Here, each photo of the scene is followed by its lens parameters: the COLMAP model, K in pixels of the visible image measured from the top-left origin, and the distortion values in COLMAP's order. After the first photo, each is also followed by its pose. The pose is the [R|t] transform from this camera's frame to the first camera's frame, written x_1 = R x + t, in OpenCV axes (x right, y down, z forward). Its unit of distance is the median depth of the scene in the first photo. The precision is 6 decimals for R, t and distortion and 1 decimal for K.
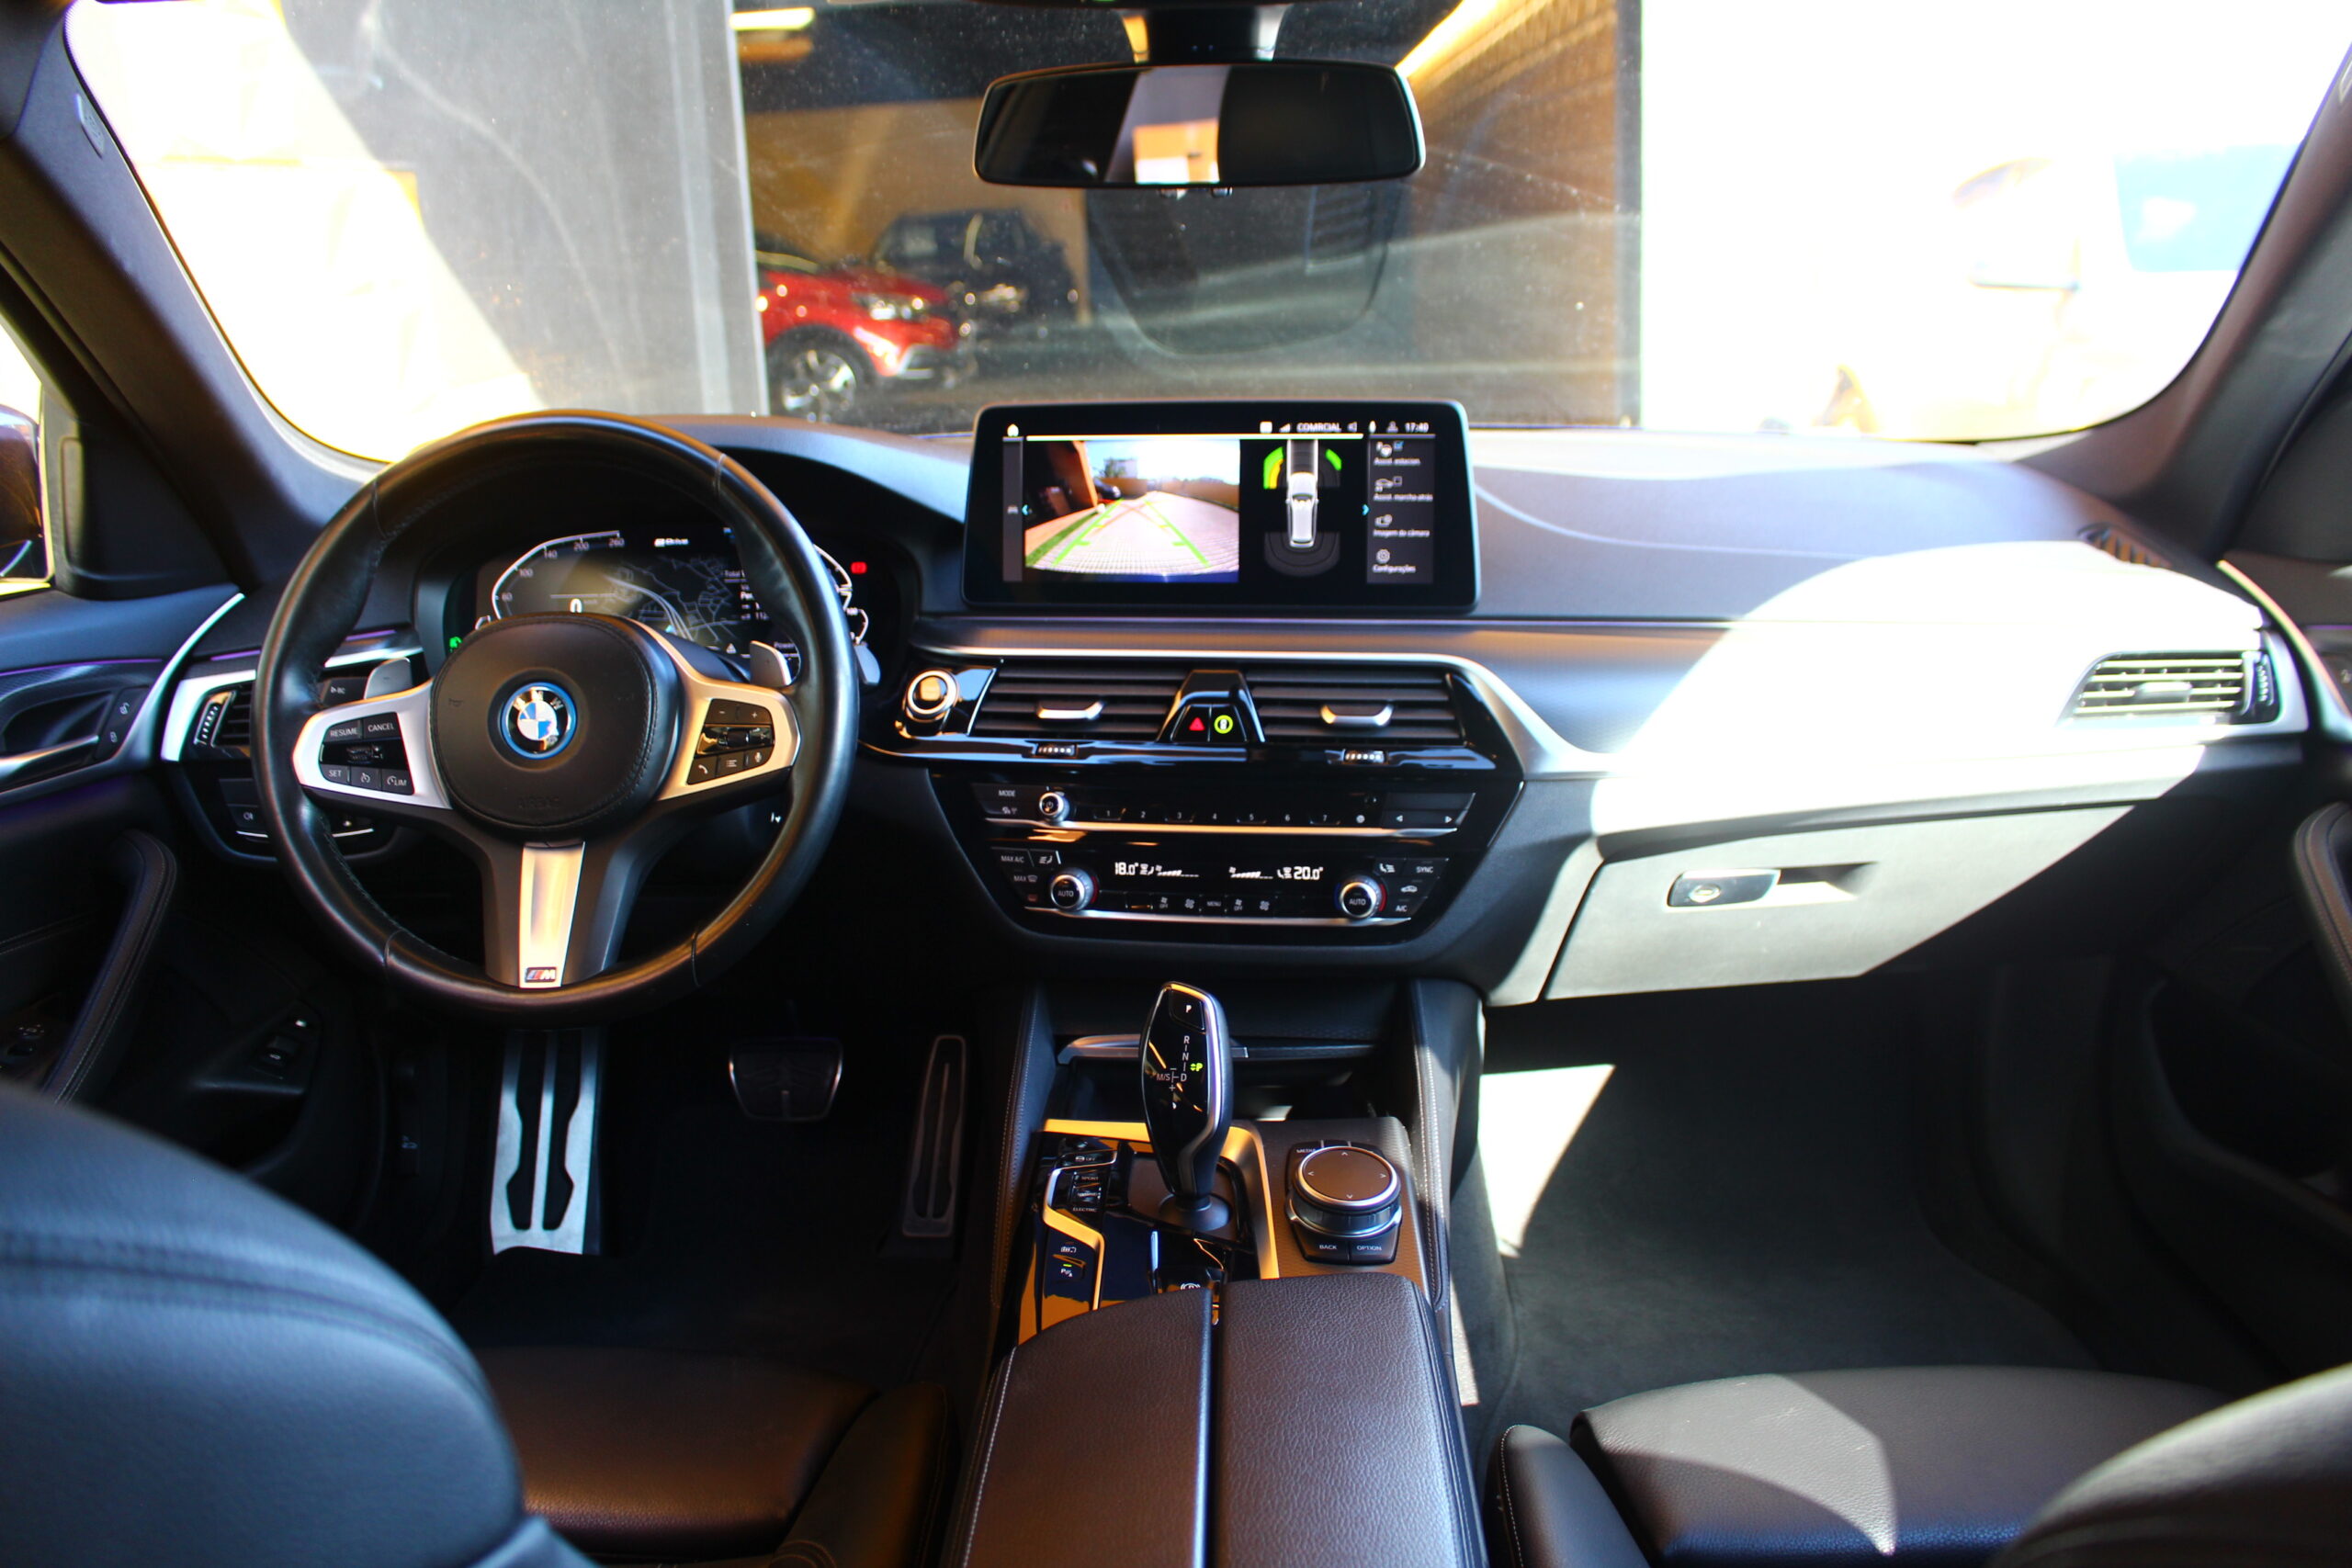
lens RADIAL K [[2075.9, 0, 1166.5], [0, 2075.9, 789.4], [0, 0, 1]] dist [-0.149239, 0.109635]
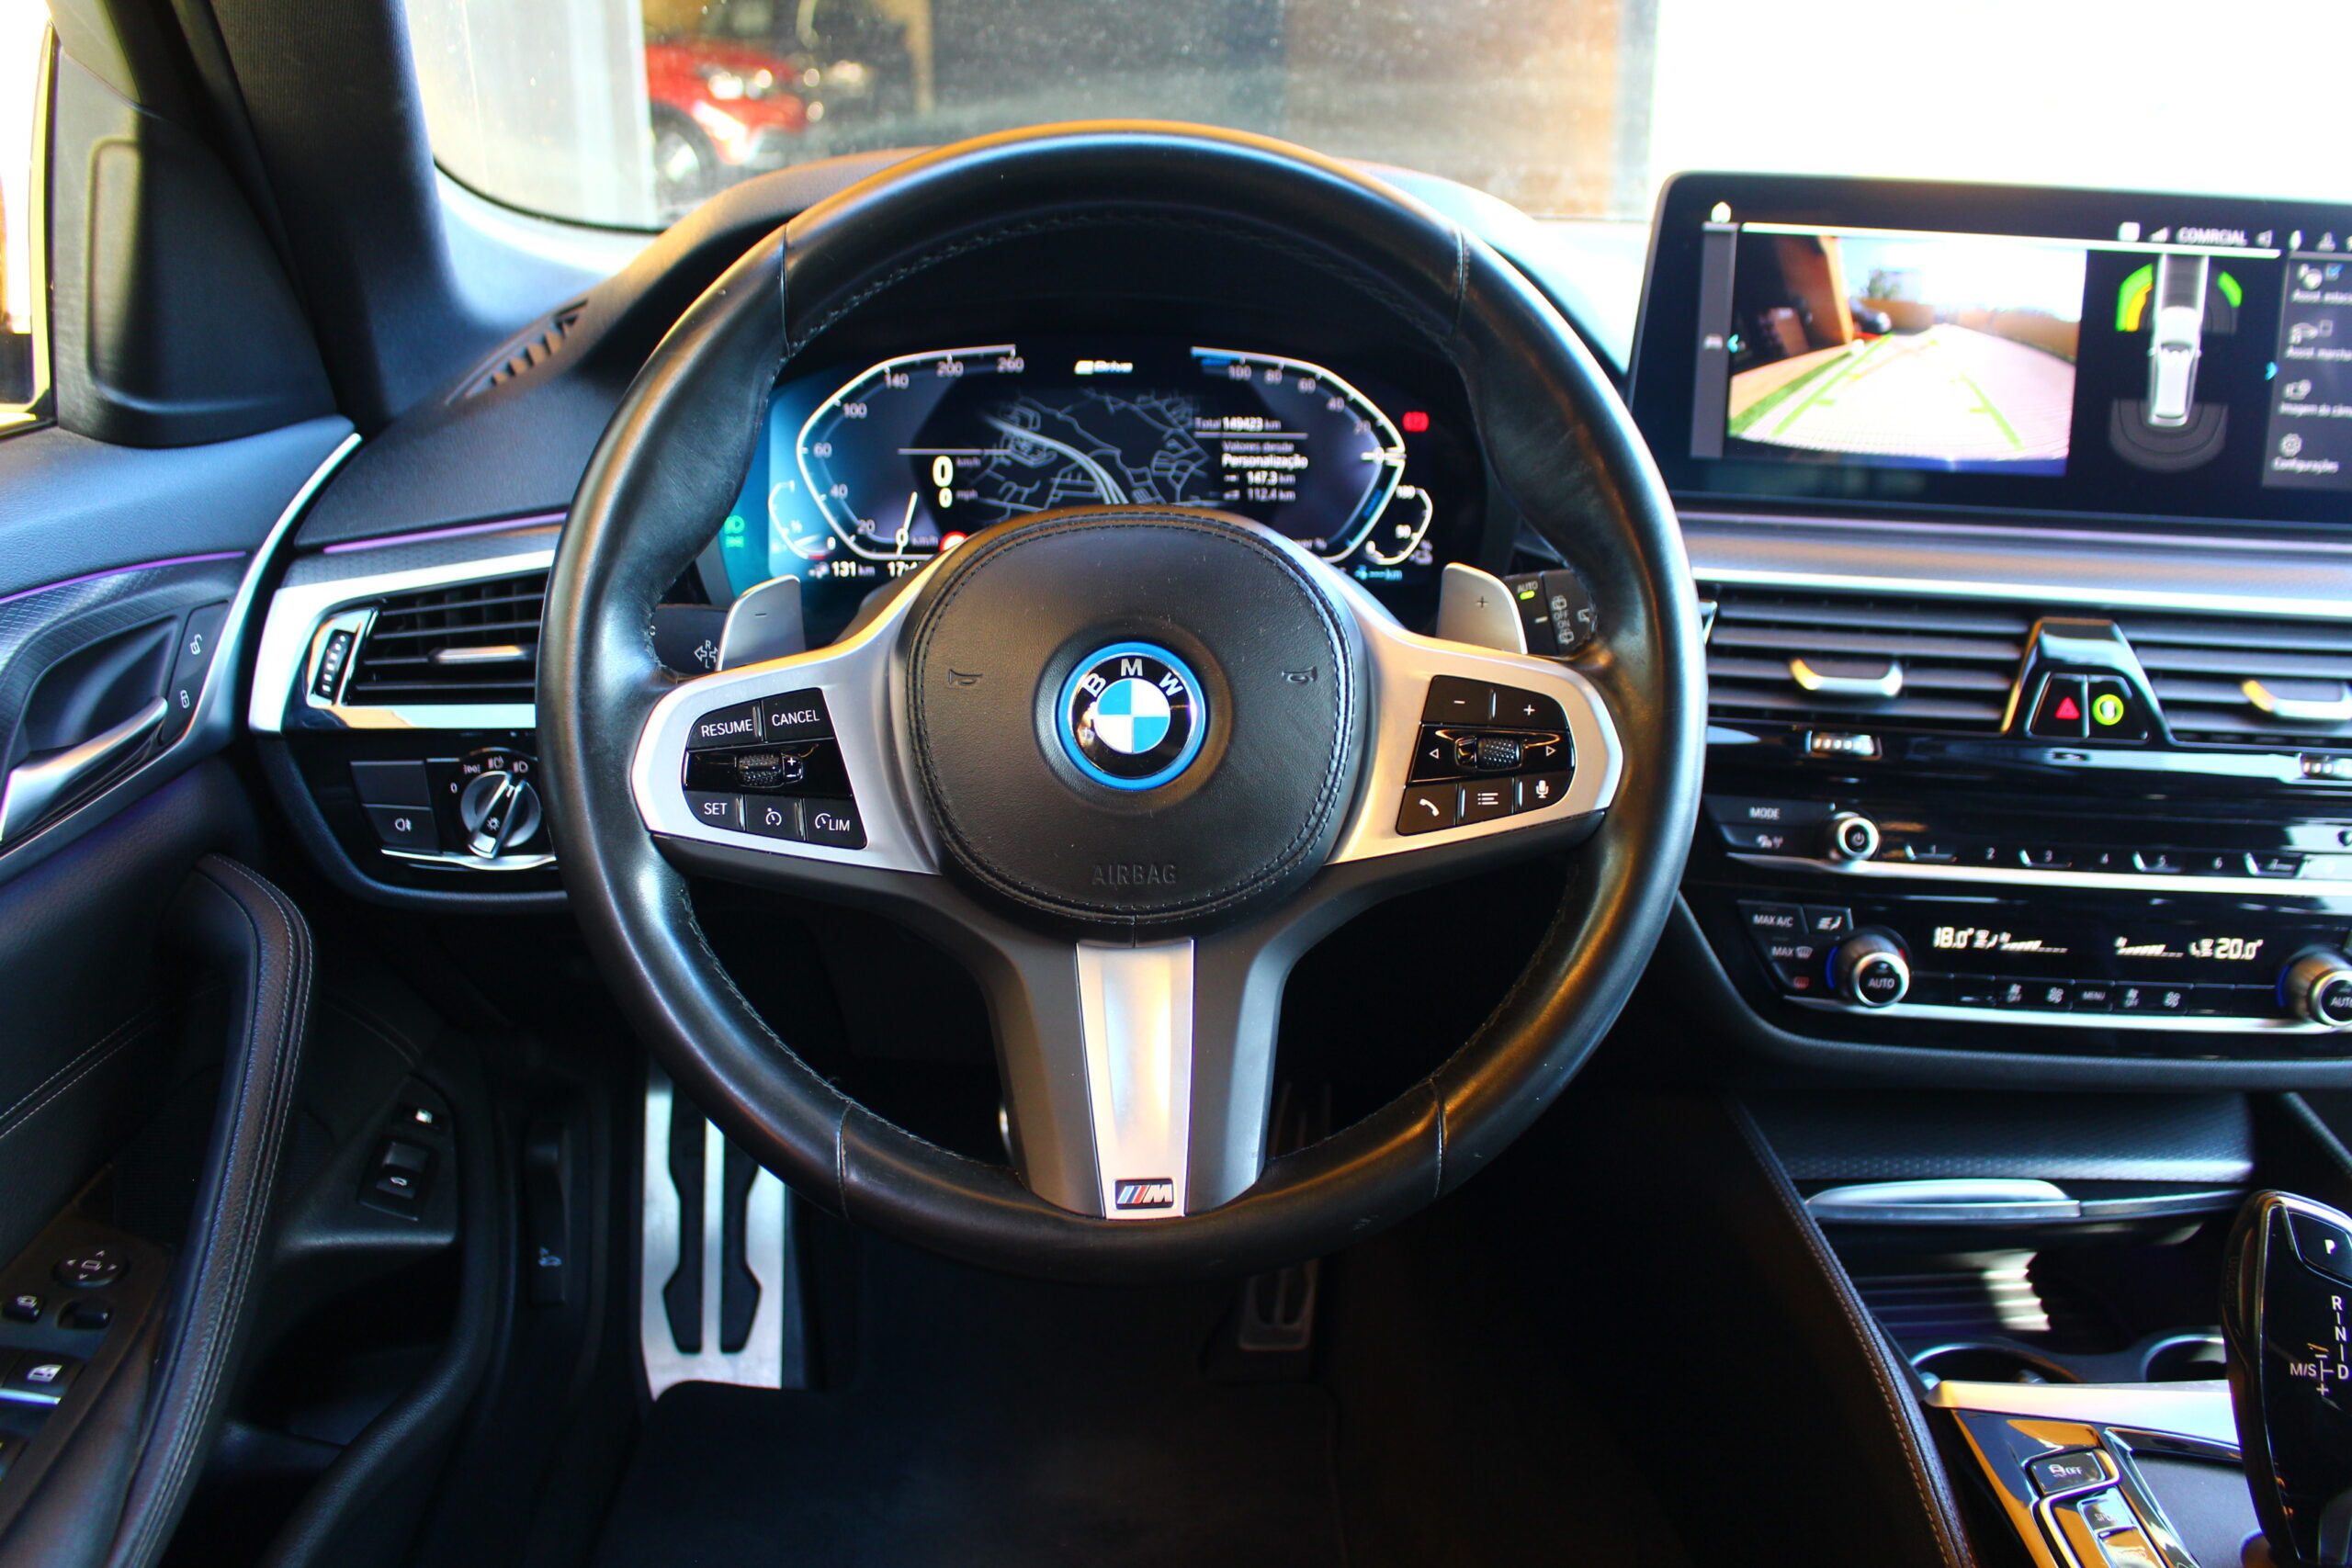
lens RADIAL K [[2075.9, 0, 1161.9], [0, 2075.9, 796.1], [0, 0, 1]] dist [-0.149239, 0.109635]
pose [[0.993268, 0.006695, 0.115647, -0.326693], [-0.017603, 0.995458, 0.093560, -0.057243], [-0.114495, -0.094966, 0.988874, 0.425241]]
